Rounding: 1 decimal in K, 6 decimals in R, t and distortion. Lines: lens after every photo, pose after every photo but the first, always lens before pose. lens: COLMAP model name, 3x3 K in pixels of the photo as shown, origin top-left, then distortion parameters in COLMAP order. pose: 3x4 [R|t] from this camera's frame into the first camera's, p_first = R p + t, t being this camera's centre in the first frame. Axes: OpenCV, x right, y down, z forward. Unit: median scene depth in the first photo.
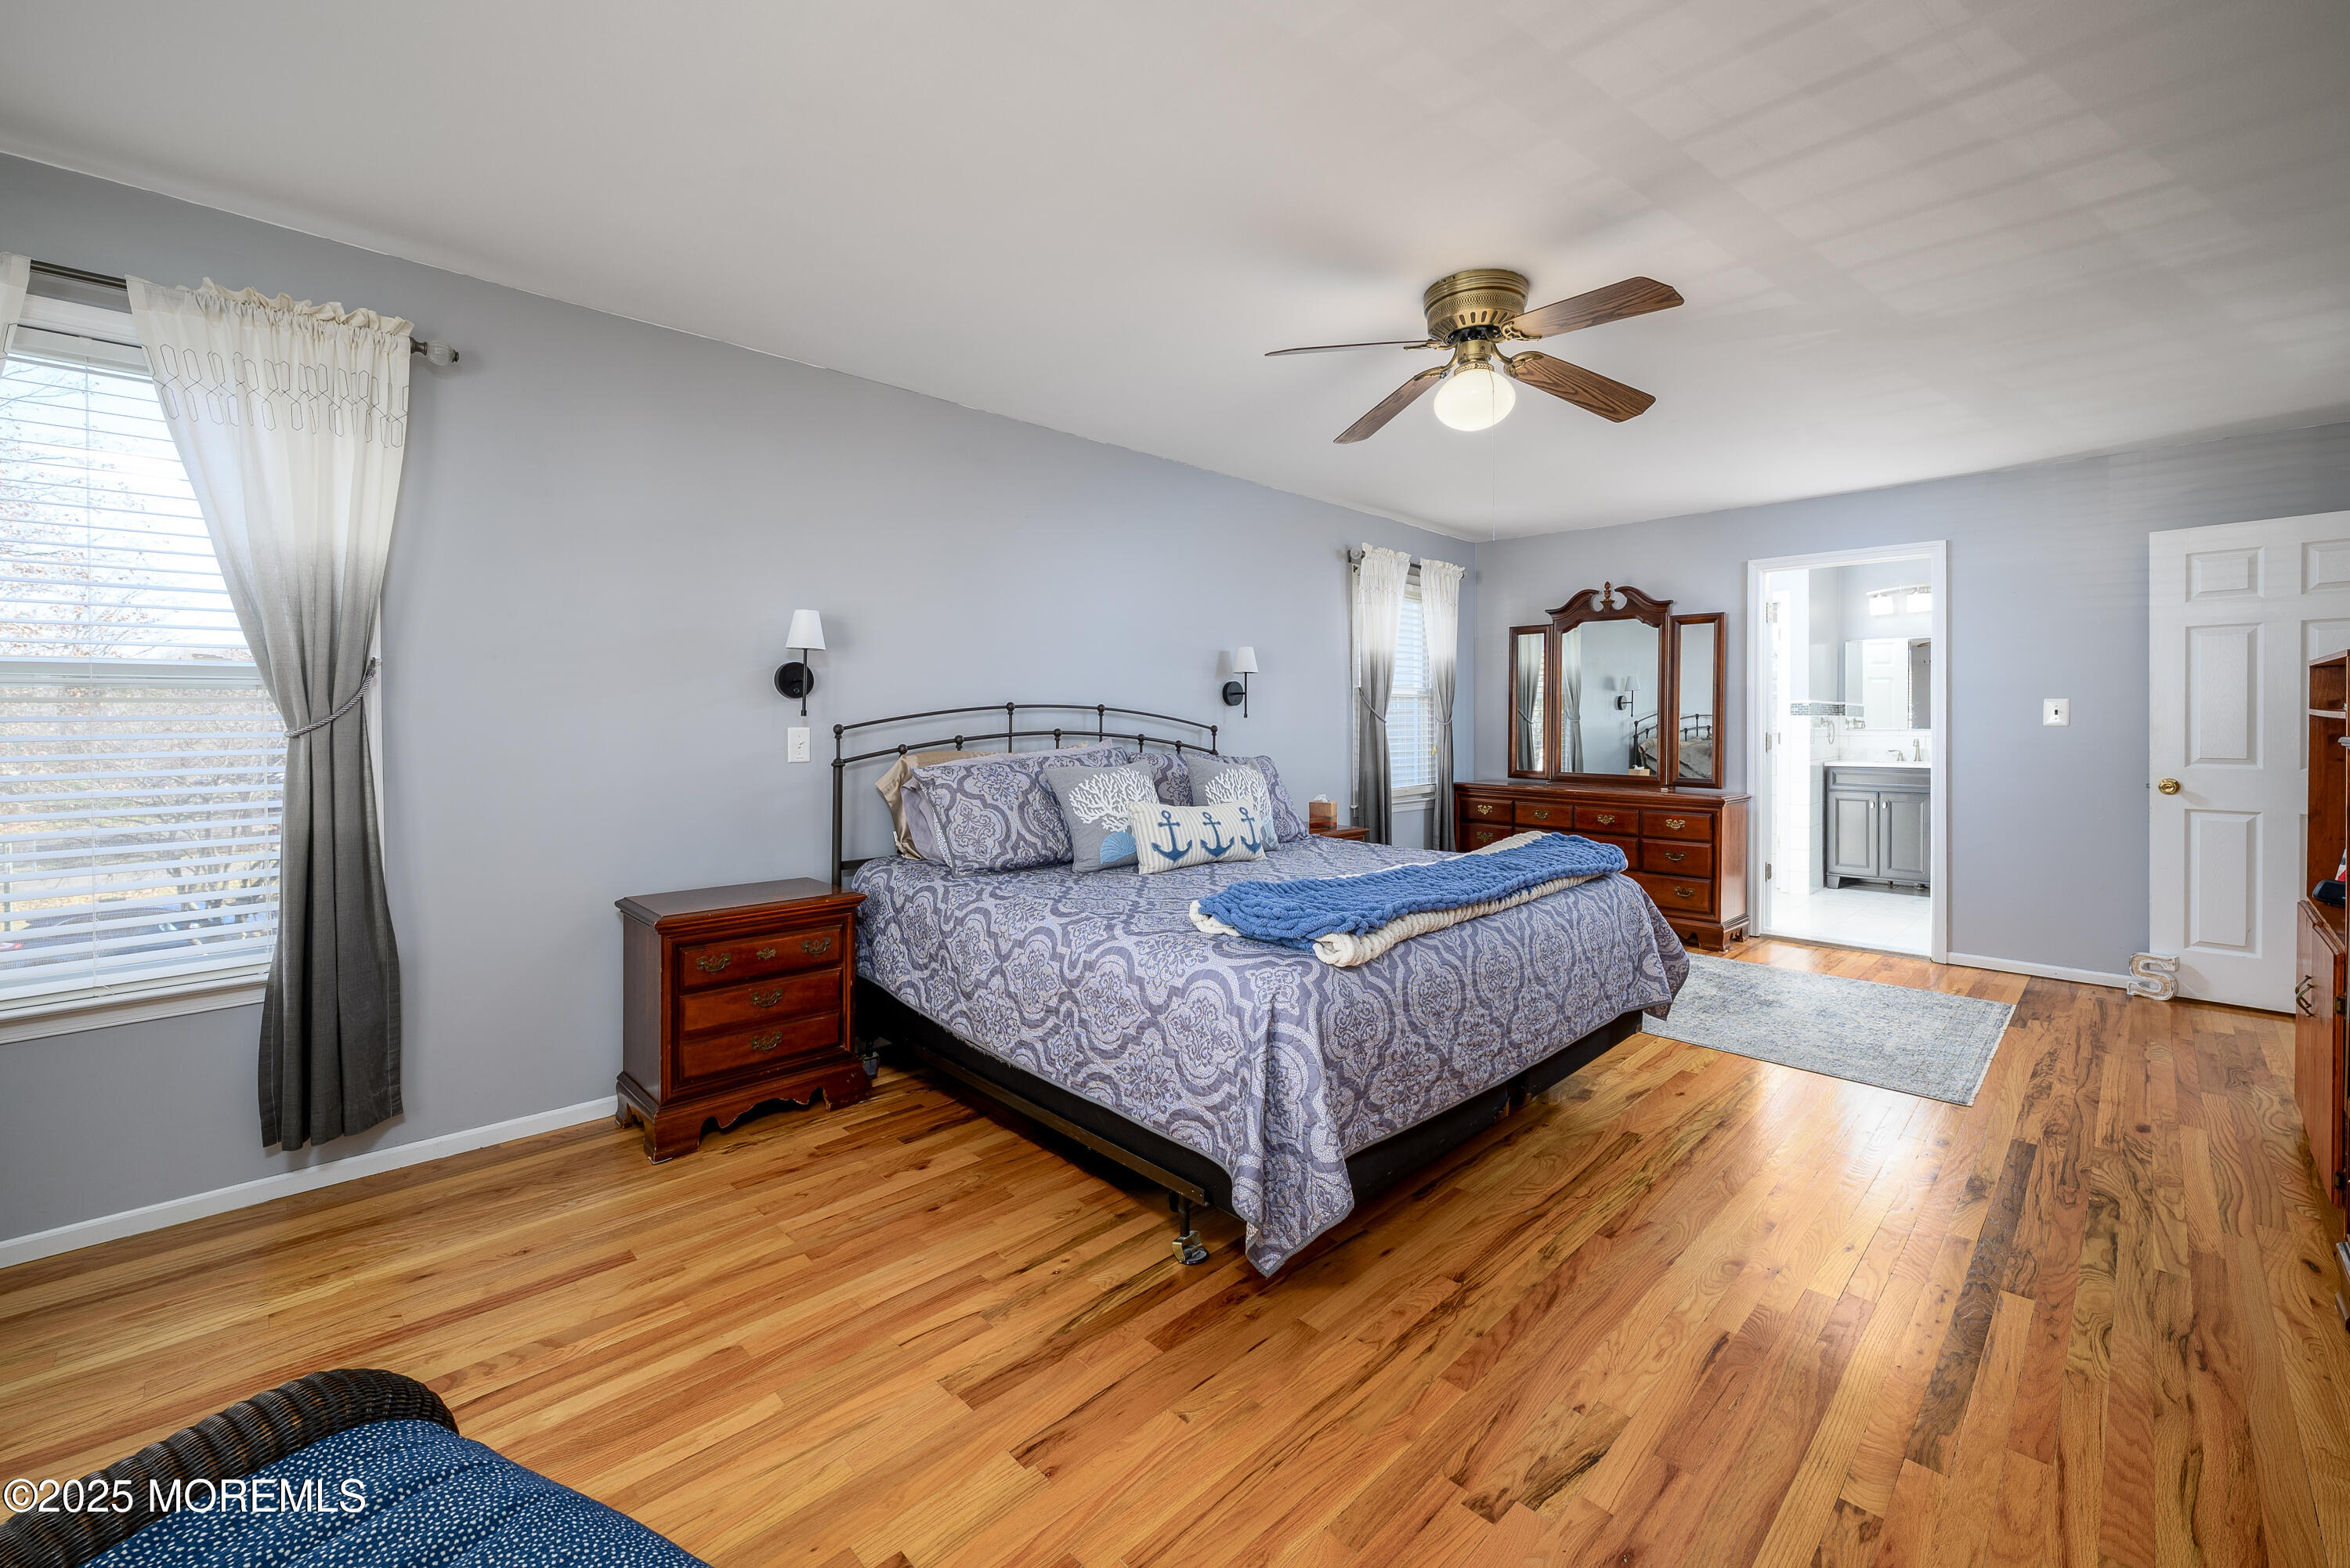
lens RADIAL K [[944.2, 0, 1180.3], [0, 944.2, 730.3], [0, 0, 1]] dist [-0.000780, 0.000177]
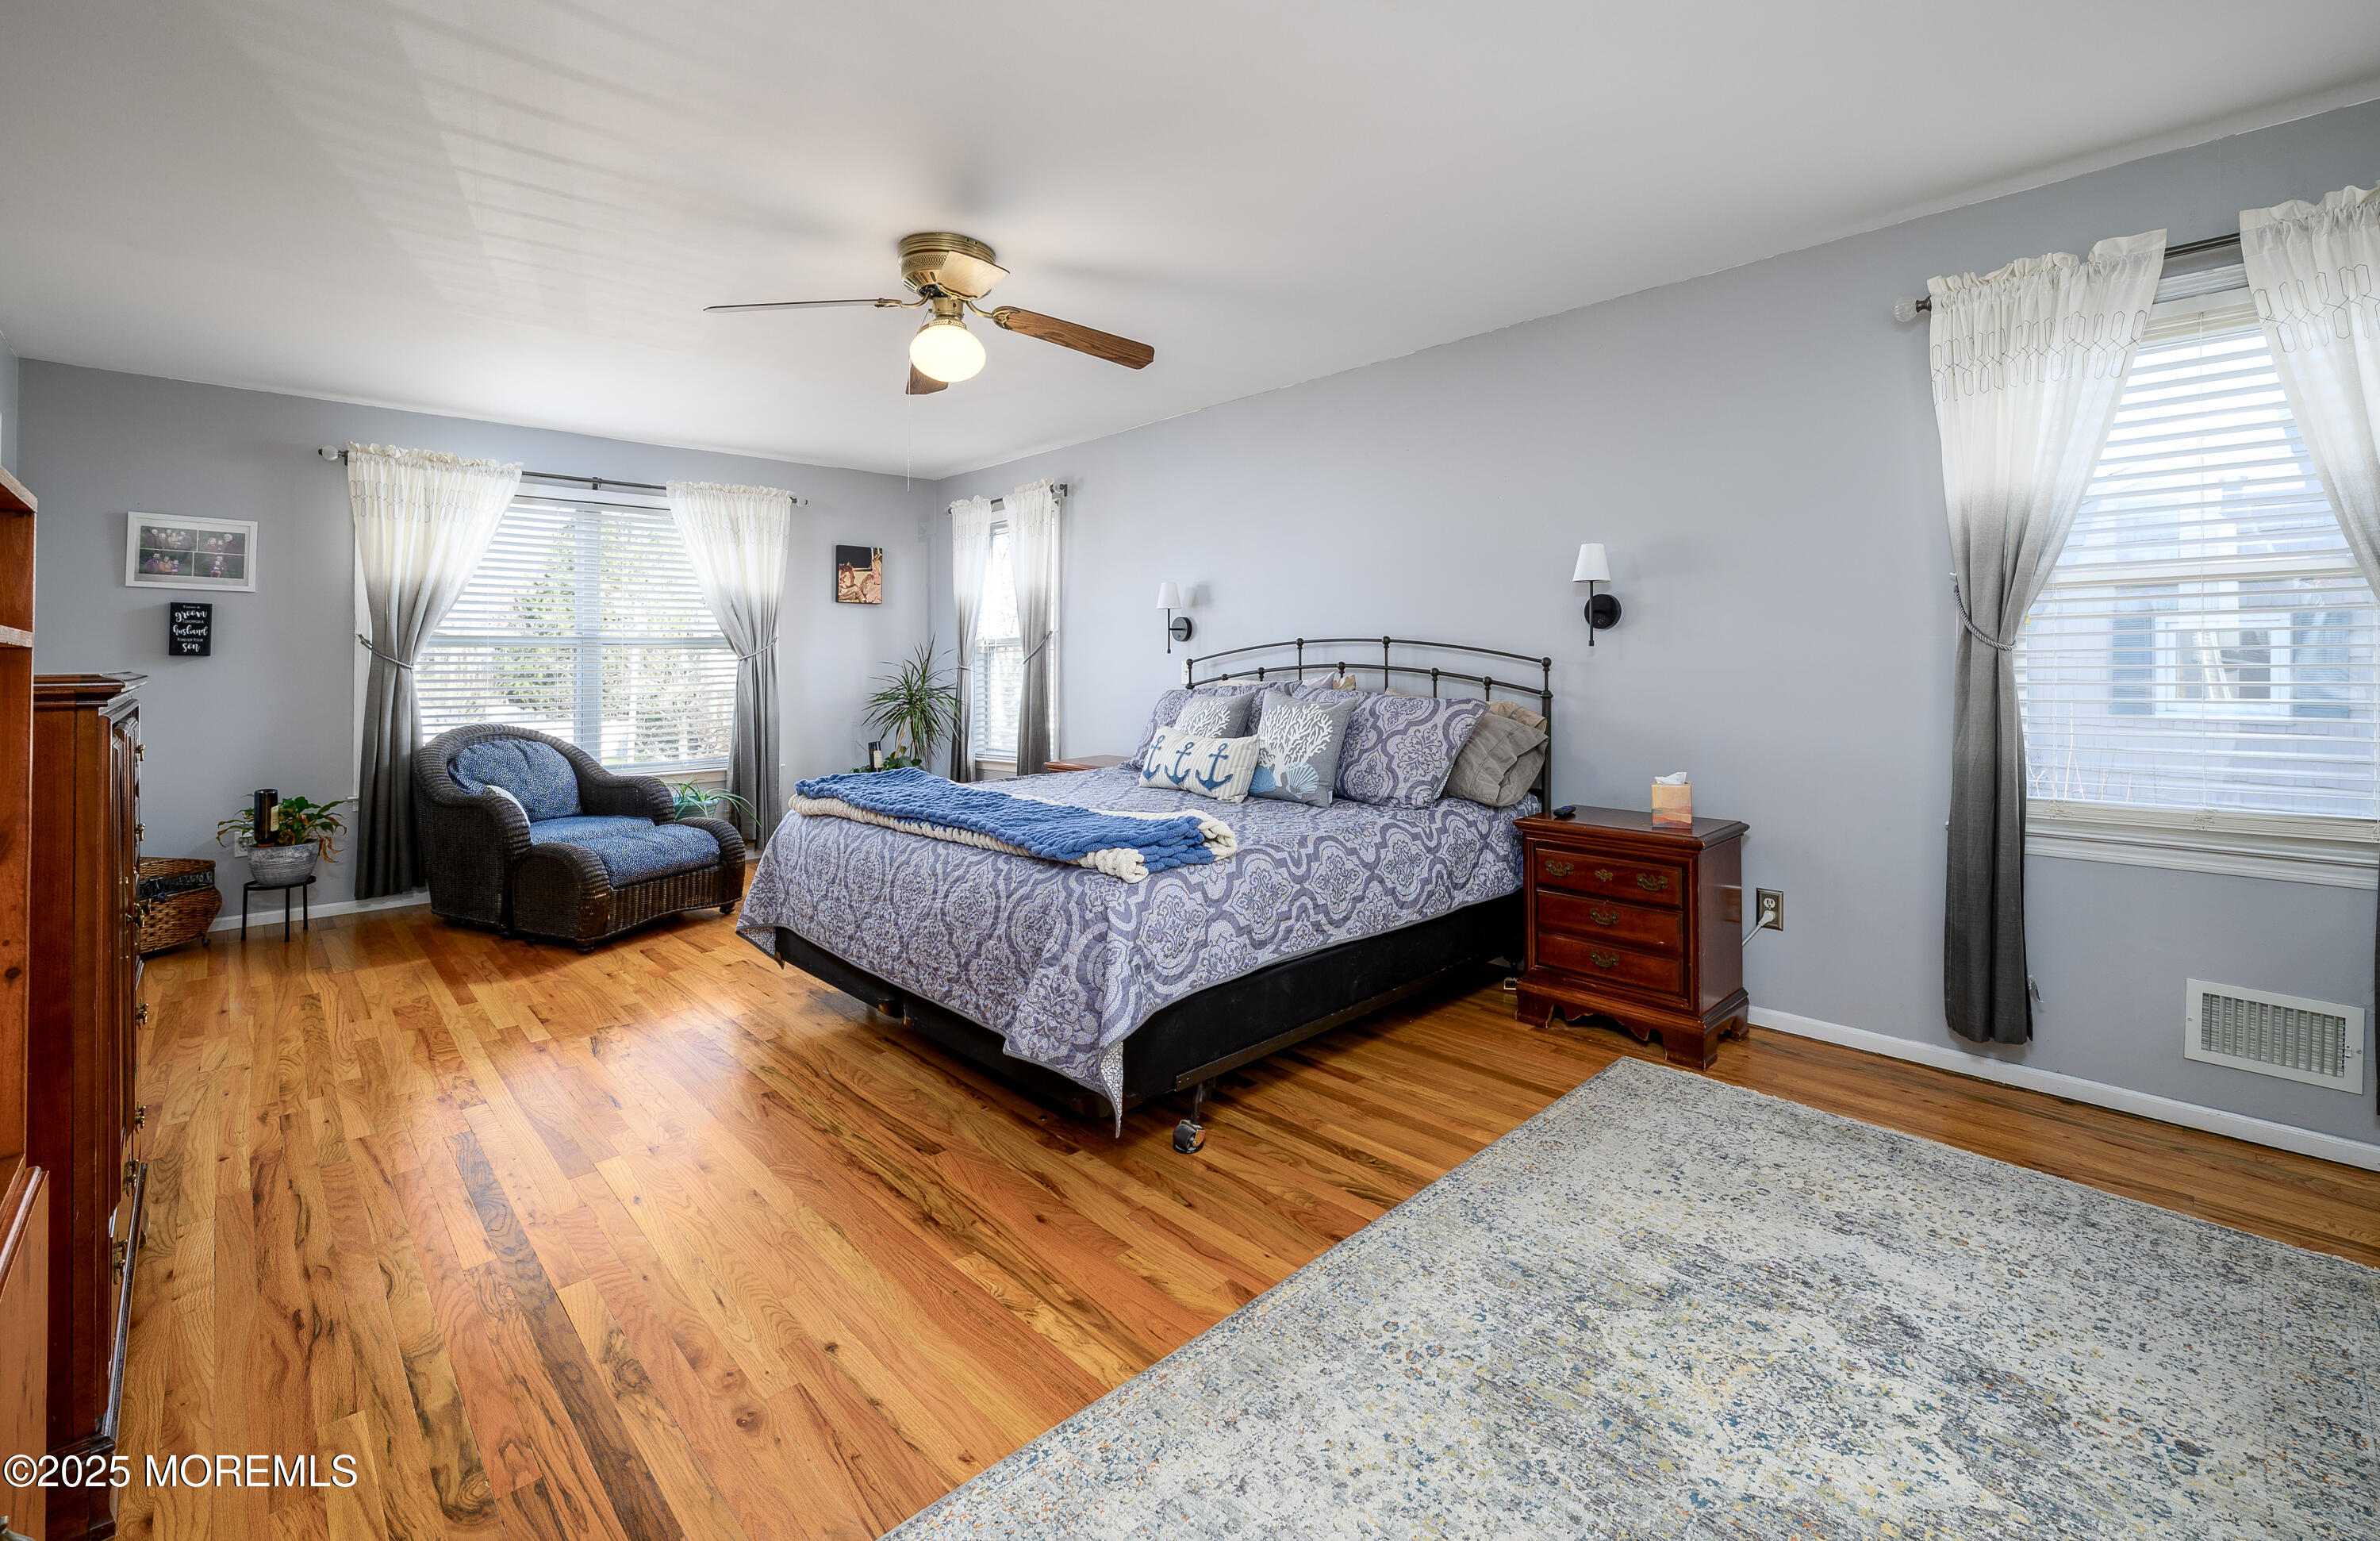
lens RADIAL K [[958.2, 0, 1195.1], [0, 958.2, 652.2], [0, 0, 1]] dist [-0.000206, 0.000058]
pose [[0.018326, -0.009201, -0.999790, 1.296915], [-0.001024, 0.999957, -0.009221, -0.003363], [0.999832, 0.001192, 0.018316, 1.180627]]
